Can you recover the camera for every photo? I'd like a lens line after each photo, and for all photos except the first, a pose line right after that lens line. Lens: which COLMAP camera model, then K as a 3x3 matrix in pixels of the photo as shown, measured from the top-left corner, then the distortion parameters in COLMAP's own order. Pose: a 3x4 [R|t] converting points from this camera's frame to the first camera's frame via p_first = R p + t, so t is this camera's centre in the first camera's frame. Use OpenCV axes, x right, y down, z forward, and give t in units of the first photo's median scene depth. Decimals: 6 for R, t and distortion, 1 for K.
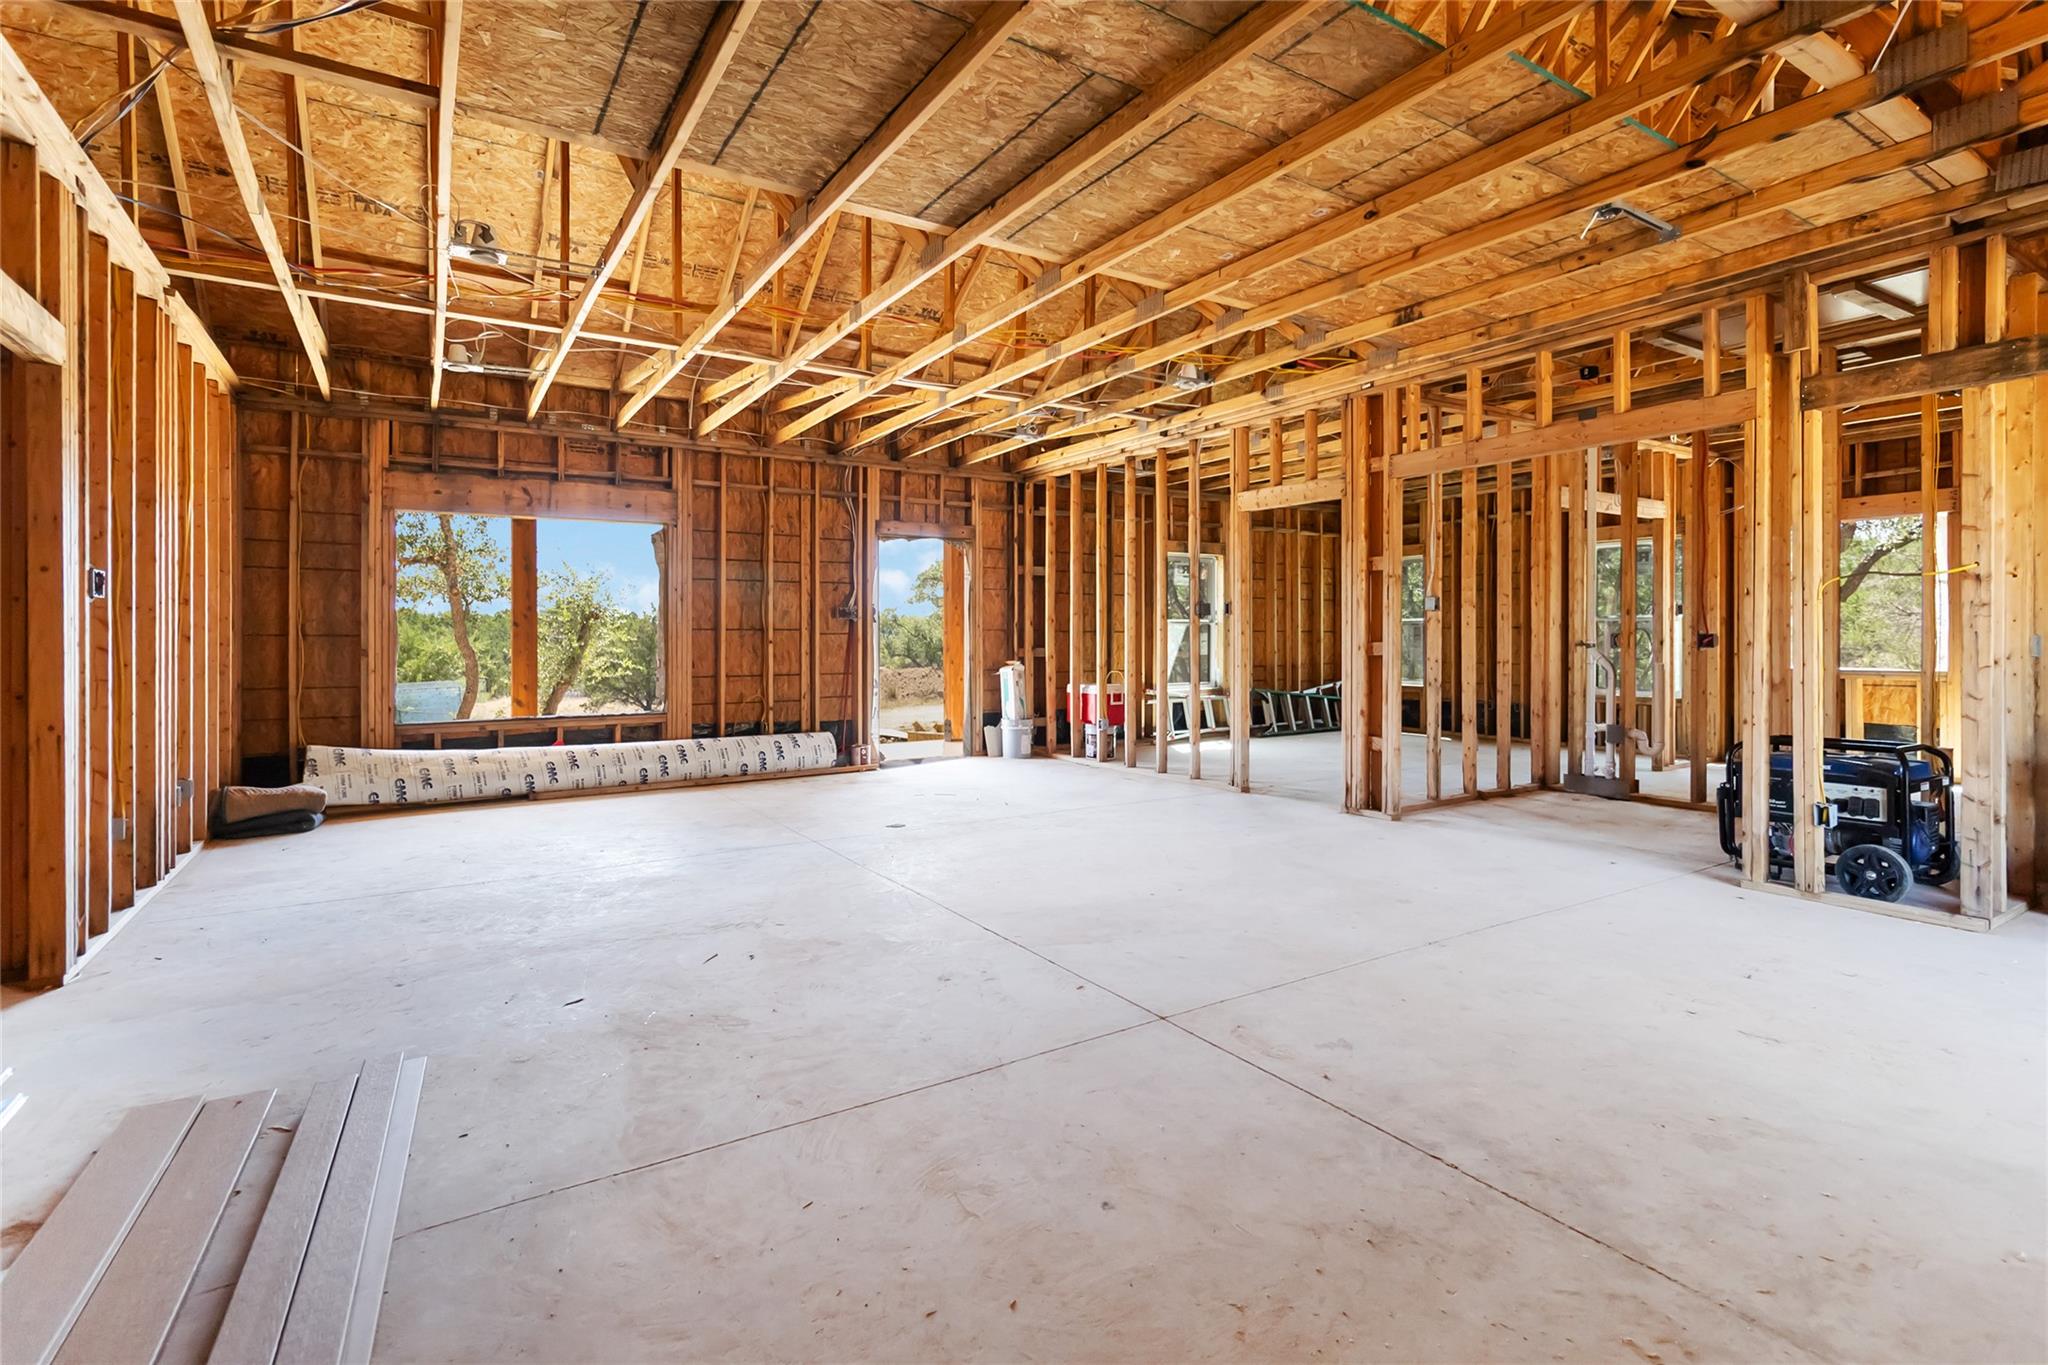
lens RADIAL K [[987.1, 0, 1019.0], [0, 987.1, 622.8], [0, 0, 1]] dist [-0.007784, 0.002806]
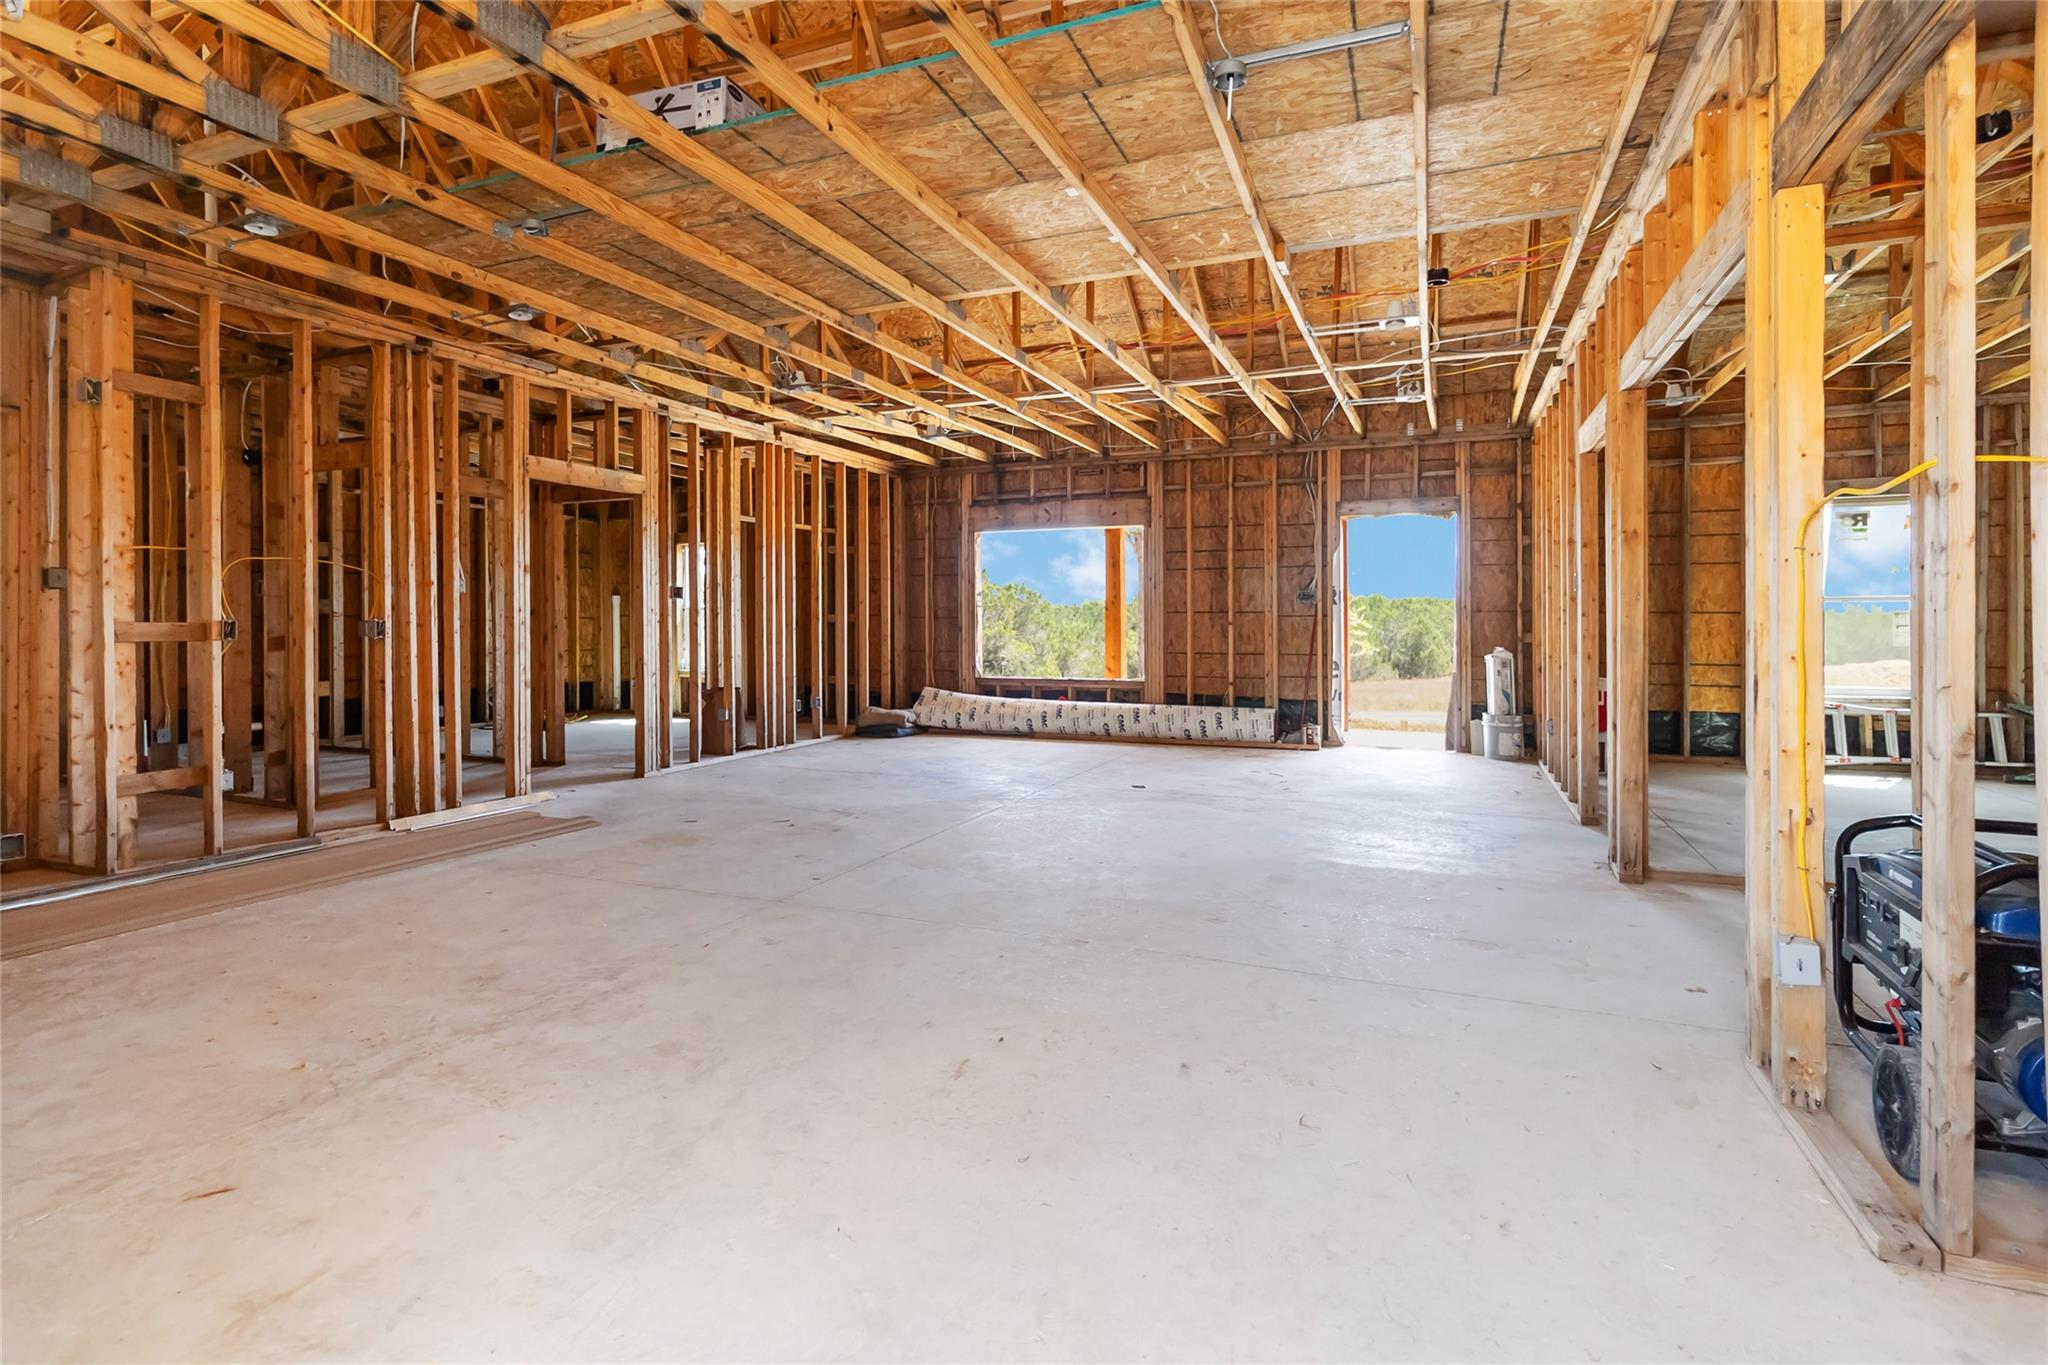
lens RADIAL K [[987.1, 0, 1041.3], [0, 987.1, 617.7], [0, 0, 1]] dist [-0.007784, 0.002806]
pose [[0.567559, 0.000114, -0.823332, 0.562350], [0.010916, 0.999911, 0.007663, 0.002414], [0.823260, -0.013337, 0.567508, 0.205854]]
